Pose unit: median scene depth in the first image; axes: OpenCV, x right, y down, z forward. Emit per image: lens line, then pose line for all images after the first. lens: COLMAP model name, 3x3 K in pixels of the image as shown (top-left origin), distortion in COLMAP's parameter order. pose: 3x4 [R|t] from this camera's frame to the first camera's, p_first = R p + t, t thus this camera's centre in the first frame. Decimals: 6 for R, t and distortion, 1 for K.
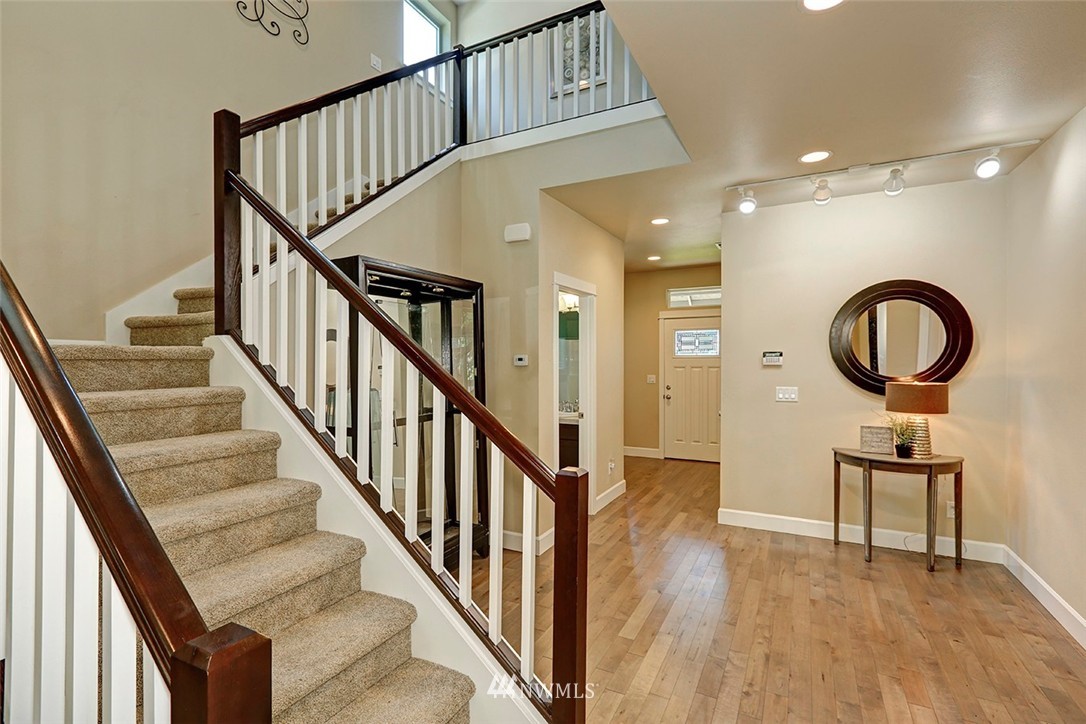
lens RADIAL K [[492.5, 0, 556.2], [0, 492.5, 360.4], [0, 0, 1]] dist [0.002407, -0.000038]
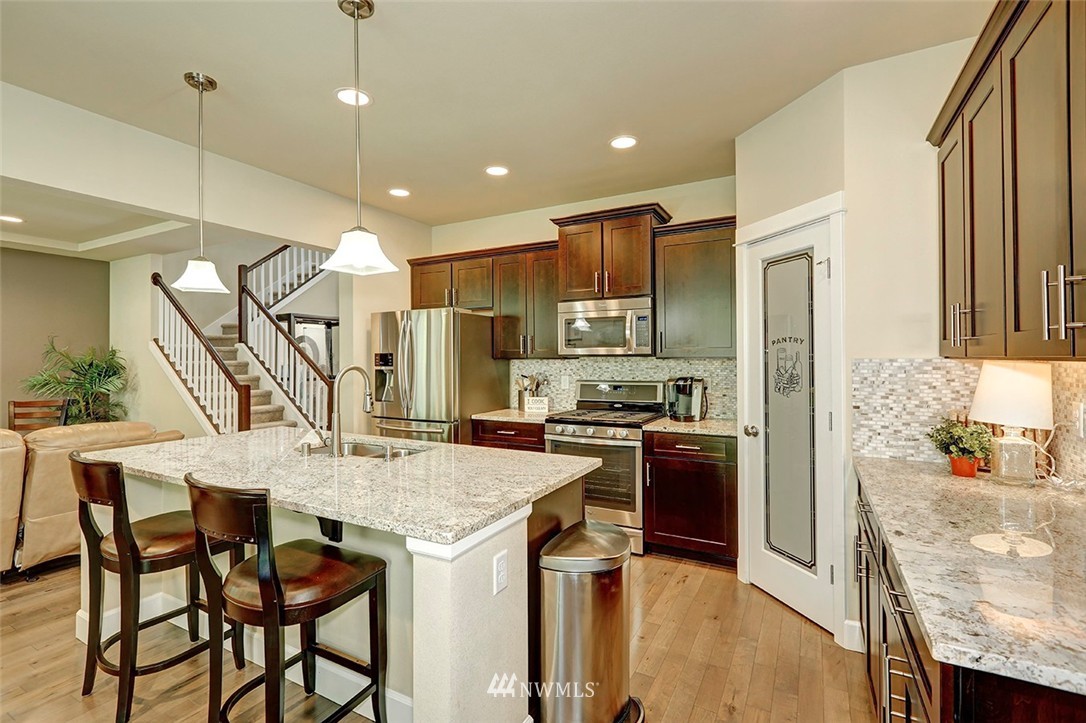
lens RADIAL K [[496.0, 0, 543.0], [0, 496.0, 361.5], [0, 0, 1]] dist [-0.003395, -0.000843]
pose [[0.999462, -0.003049, -0.032658, 0.809691], [0.002933, 0.999989, -0.003571, 0.049404], [0.032668, 0.003473, 0.999460, -1.258374]]
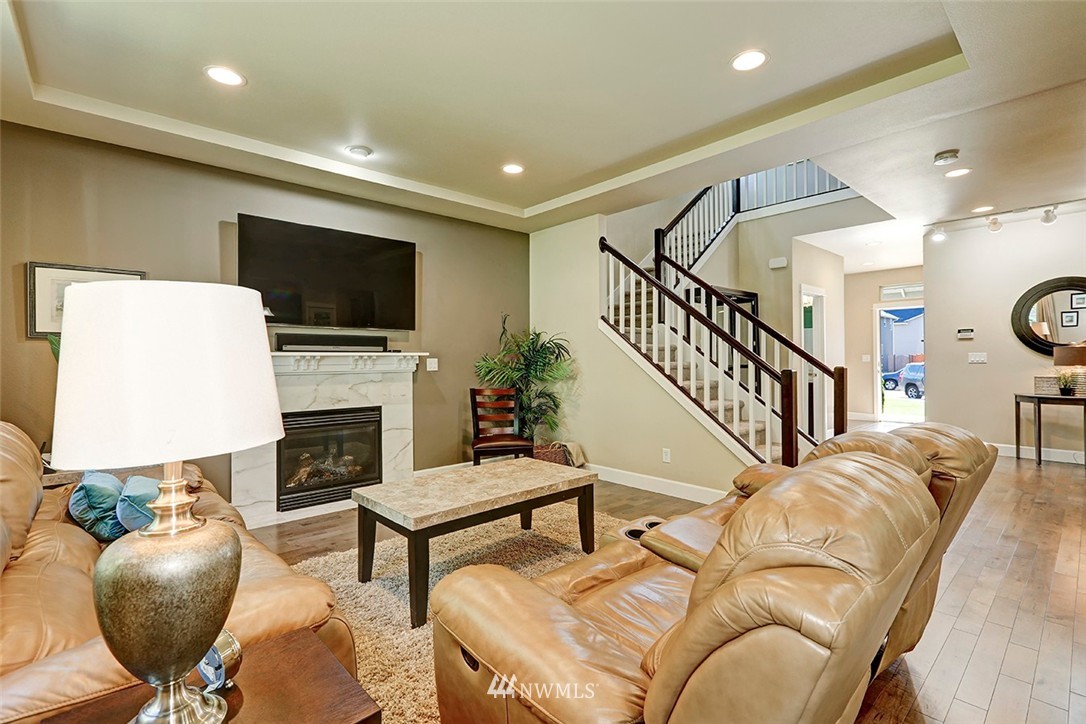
lens RADIAL K [[496.0, 0, 543.0], [0, 496.0, 362.0], [0, 0, 1]] dist [-0.003395, -0.000843]
pose [[0.930782, -0.003210, -0.365559, -0.227180], [0.004269, 0.999989, 0.002091, 0.085911], [0.365549, -0.003507, 0.930786, -0.981329]]
